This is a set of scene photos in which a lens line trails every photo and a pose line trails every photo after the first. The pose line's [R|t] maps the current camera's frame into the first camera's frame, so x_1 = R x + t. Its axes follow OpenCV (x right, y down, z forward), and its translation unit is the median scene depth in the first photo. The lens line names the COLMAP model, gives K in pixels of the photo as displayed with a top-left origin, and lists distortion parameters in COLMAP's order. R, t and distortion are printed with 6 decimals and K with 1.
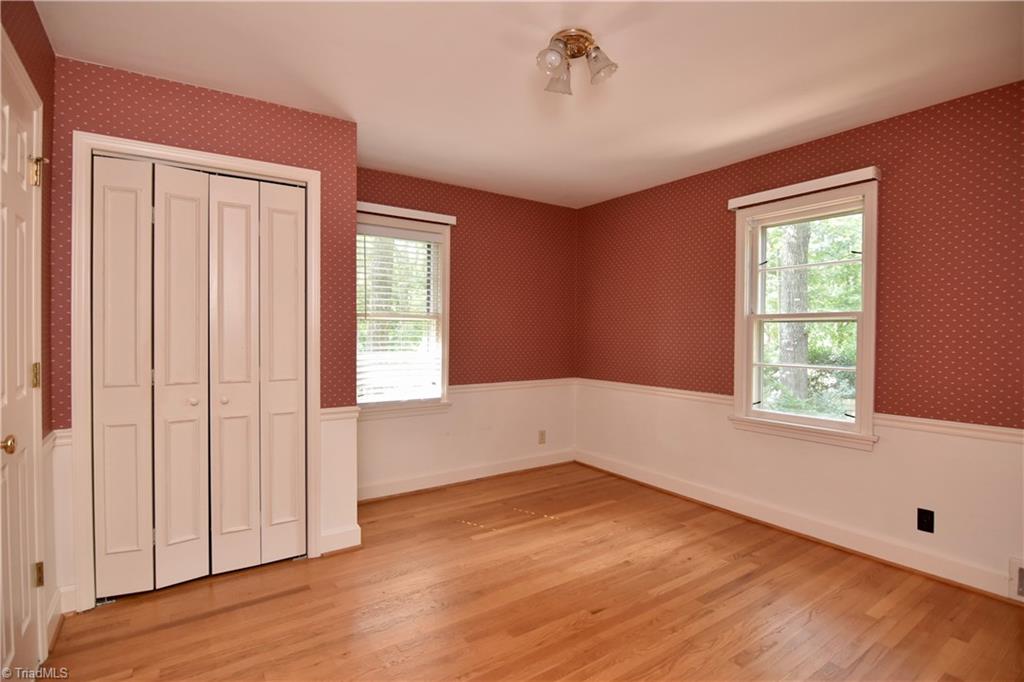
lens RADIAL K [[495.4, 0, 512.0], [0, 495.4, 341.0], [0, 0, 1]] dist [-0.004121, -0.012304]
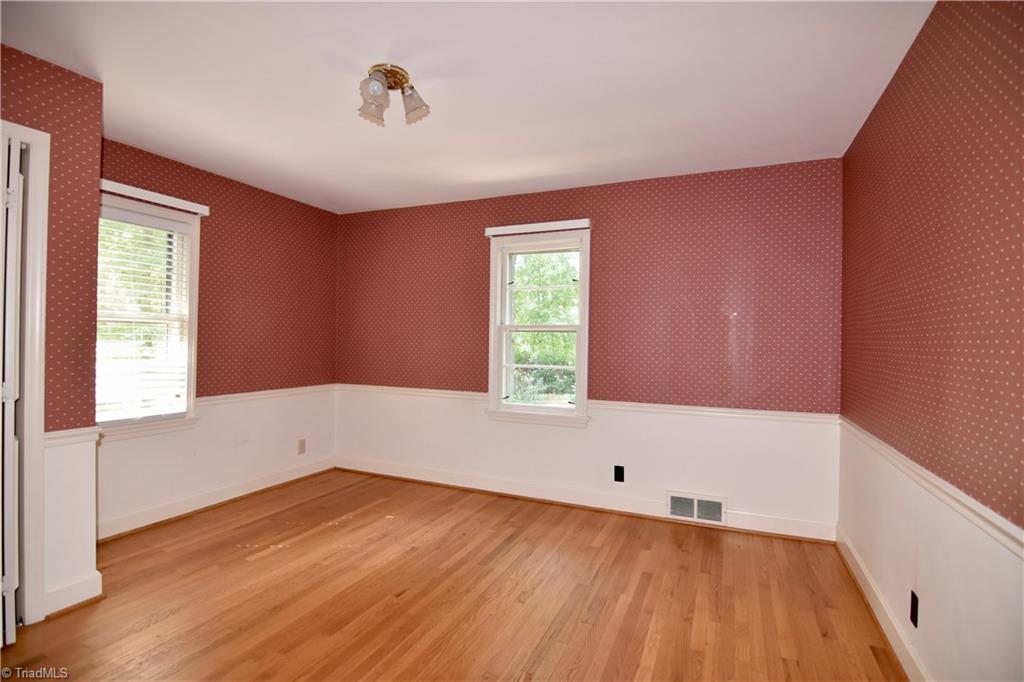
lens RADIAL K [[495.4, 0, 512.0], [0, 495.4, 341.0], [0, 0, 1]] dist [-0.004121, -0.012304]
pose [[0.851526, 0.005789, 0.524280, -0.150289], [-0.000224, 0.999943, -0.010678, -0.001056], [-0.524312, 0.008975, 0.851479, -0.051384]]
